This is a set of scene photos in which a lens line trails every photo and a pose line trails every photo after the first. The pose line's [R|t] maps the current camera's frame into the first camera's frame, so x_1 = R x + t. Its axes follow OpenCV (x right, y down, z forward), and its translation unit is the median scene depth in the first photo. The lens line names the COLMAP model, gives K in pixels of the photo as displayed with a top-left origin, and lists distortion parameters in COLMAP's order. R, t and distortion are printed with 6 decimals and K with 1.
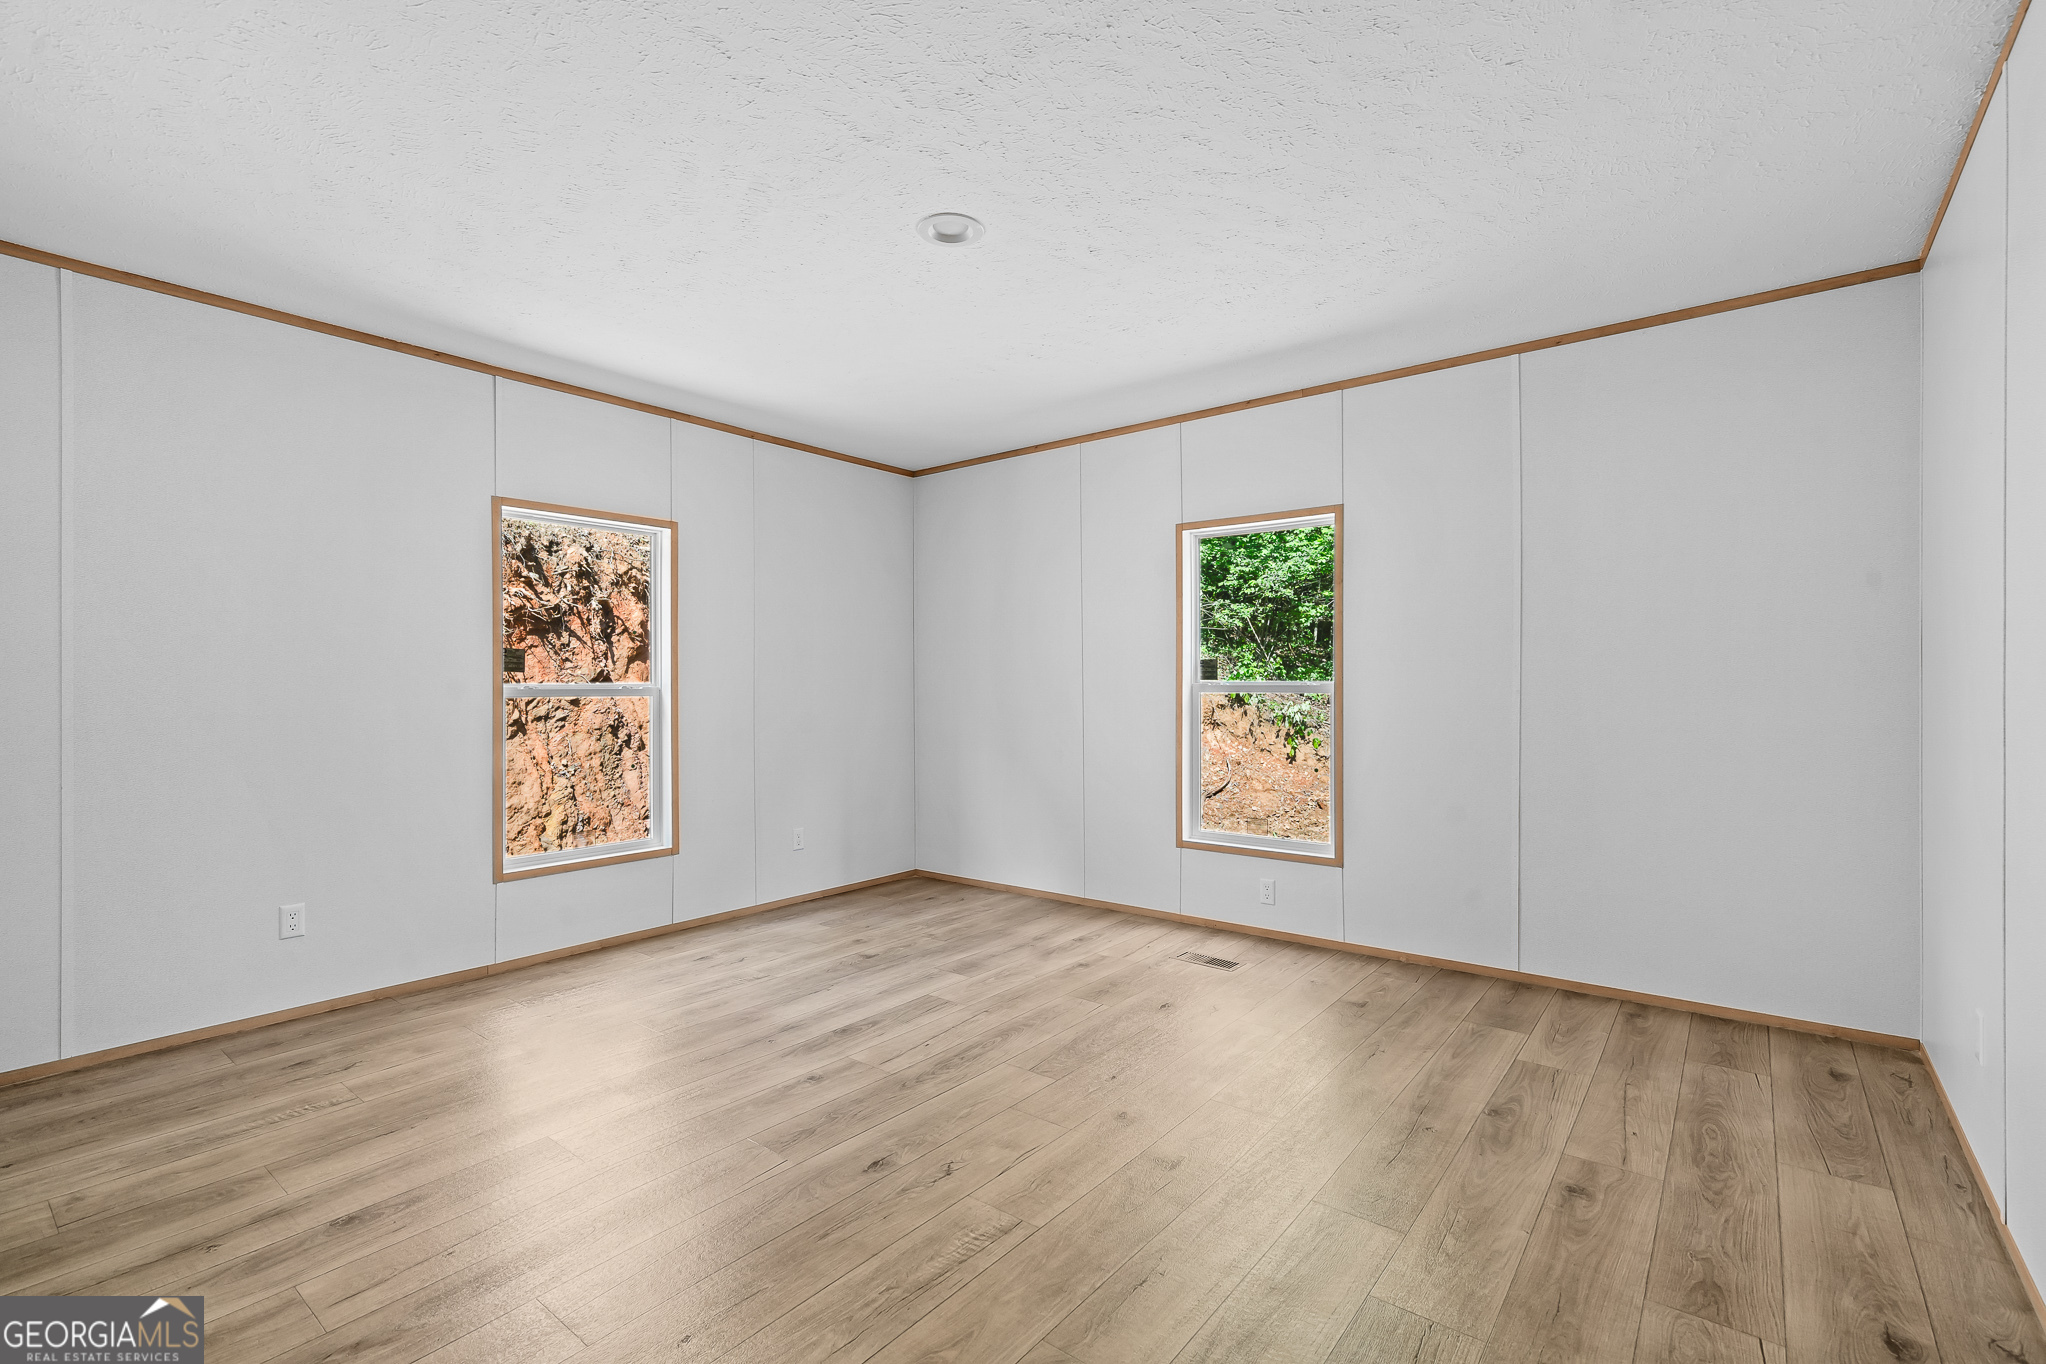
lens RADIAL K [[919.8, 0, 1022.2], [0, 919.8, 741.1], [0, 0, 1]] dist [0.000649, 0.000625]
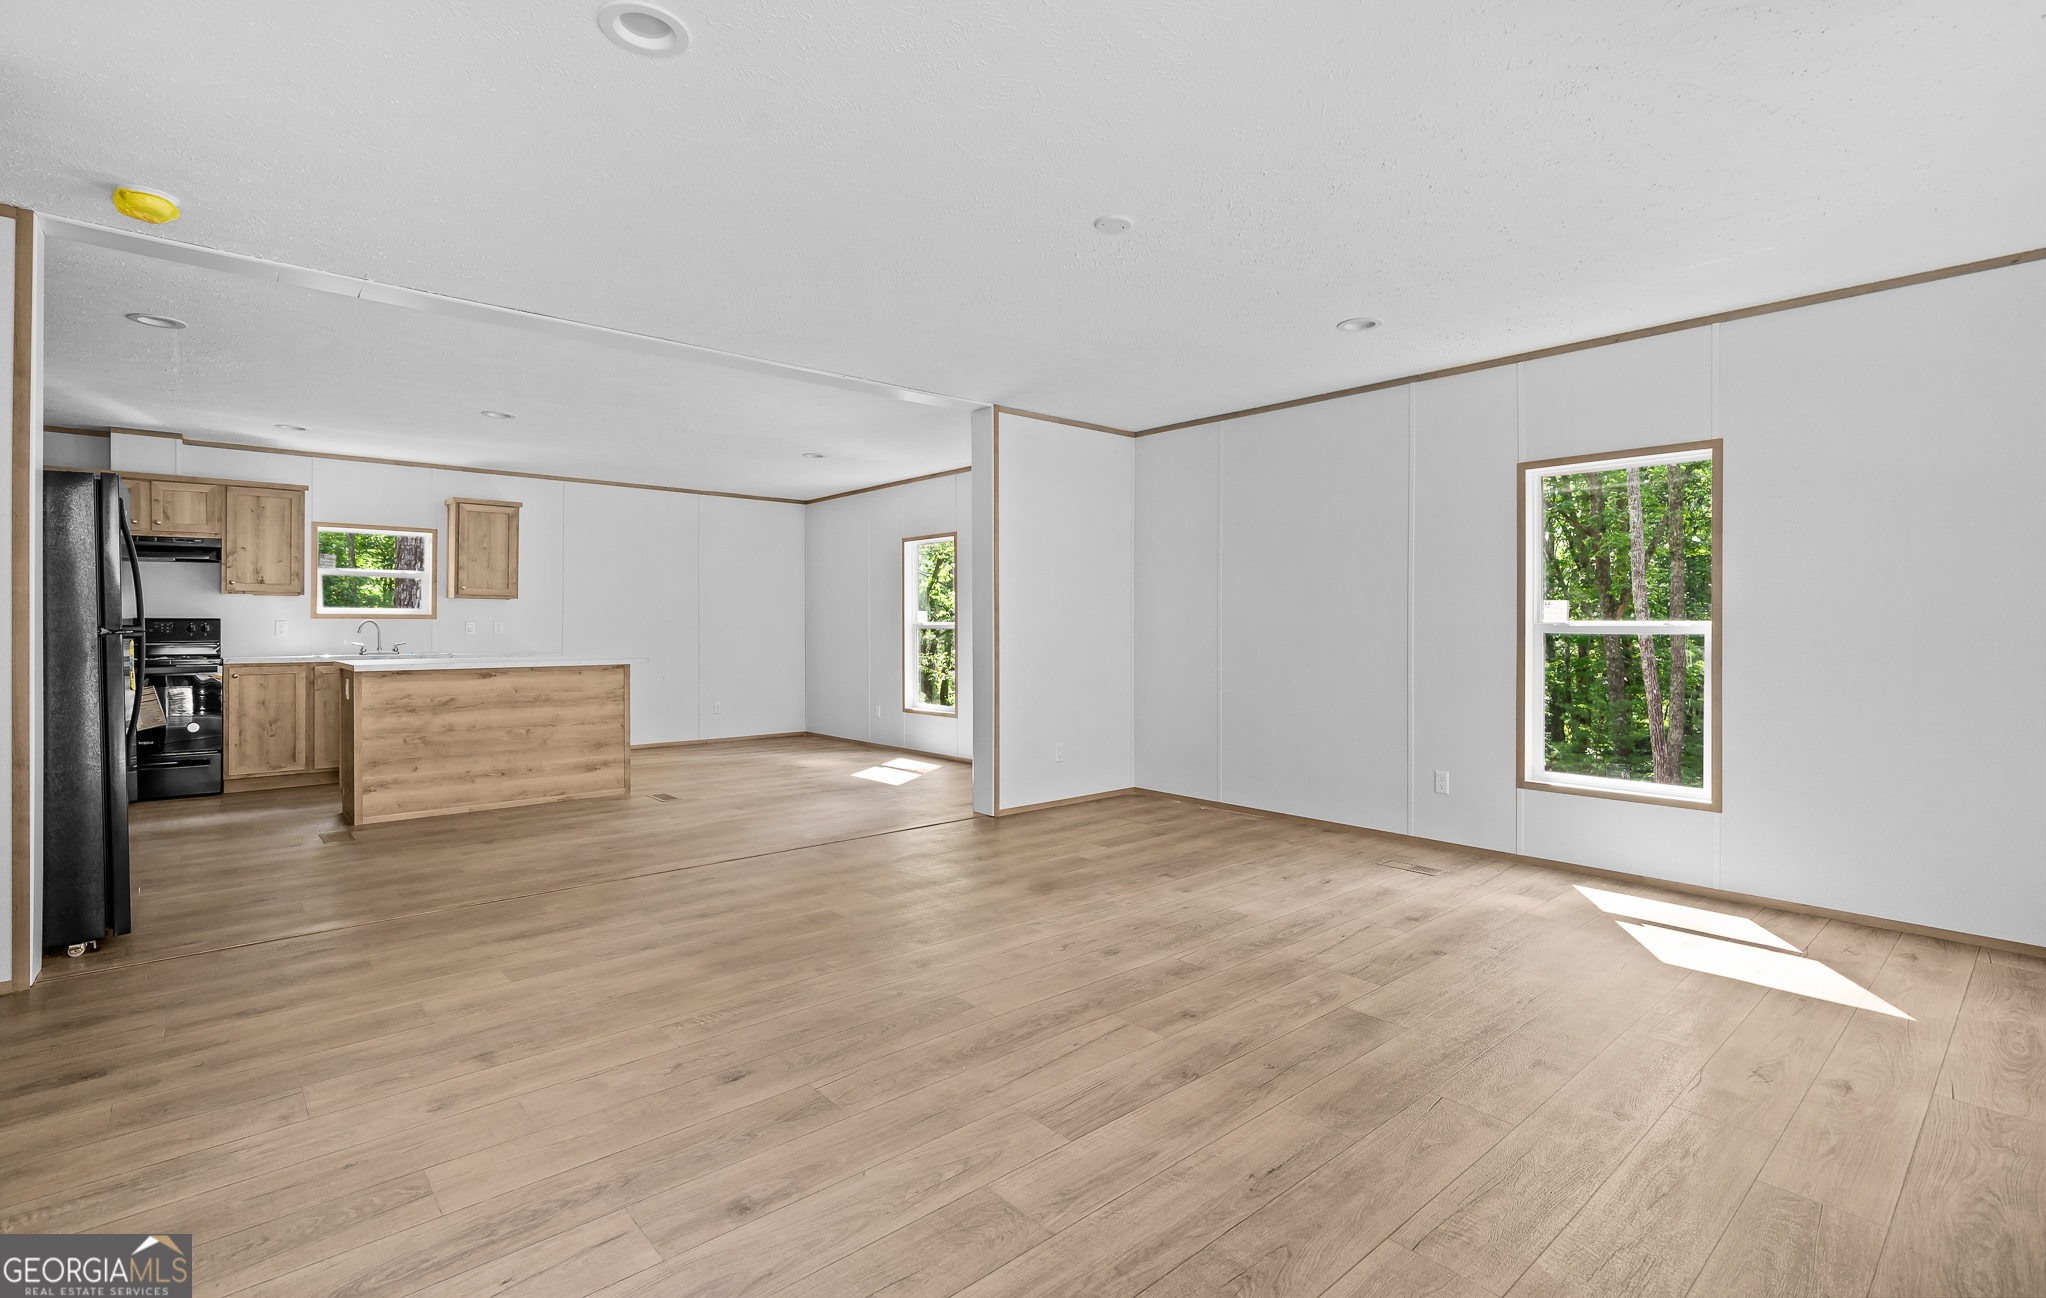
lens RADIAL K [[936.6, 0, 1028.3], [0, 936.6, 624.4], [0, 0, 1]] dist [-0.000963, -0.000148]
pose [[-0.986040, 0.000962, 0.166506, -0.263843], [0.010740, 0.998268, 0.057838, -0.136540], [-0.166162, 0.058819, -0.984343, 2.369763]]
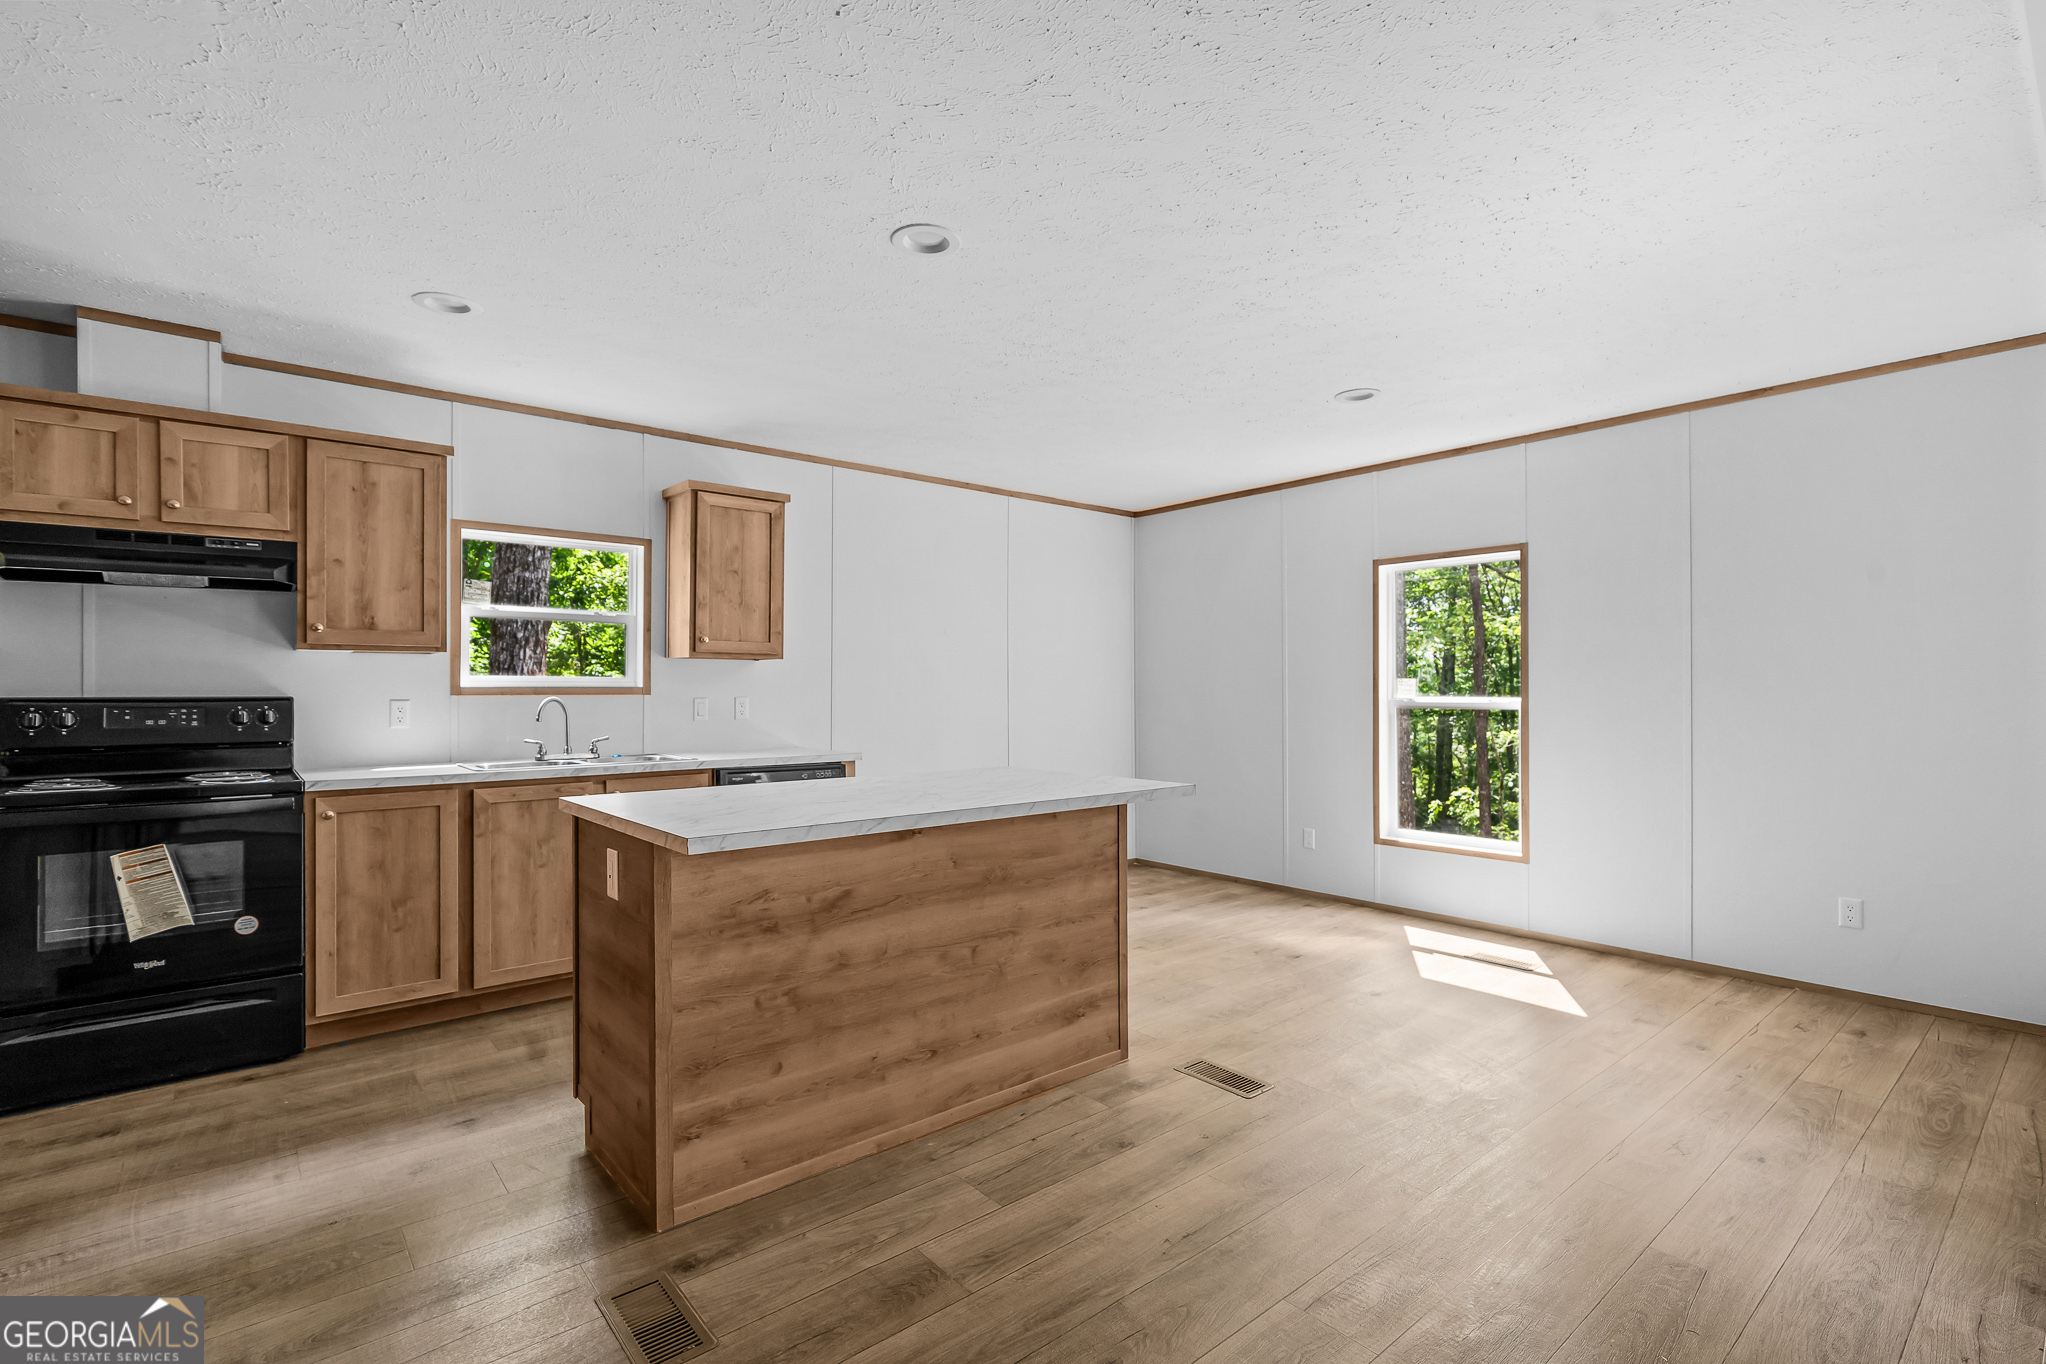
lens RADIAL K [[945.9, 0, 1031.3], [0, 945.9, 692.7], [0, 0, 1]] dist [-0.001966, -0.000276]
pose [[-0.982058, 0.000422, 0.188579, 1.235313], [0.012755, 0.997856, 0.064191, -0.104029], [-0.188148, 0.065444, -0.979958, 1.195715]]
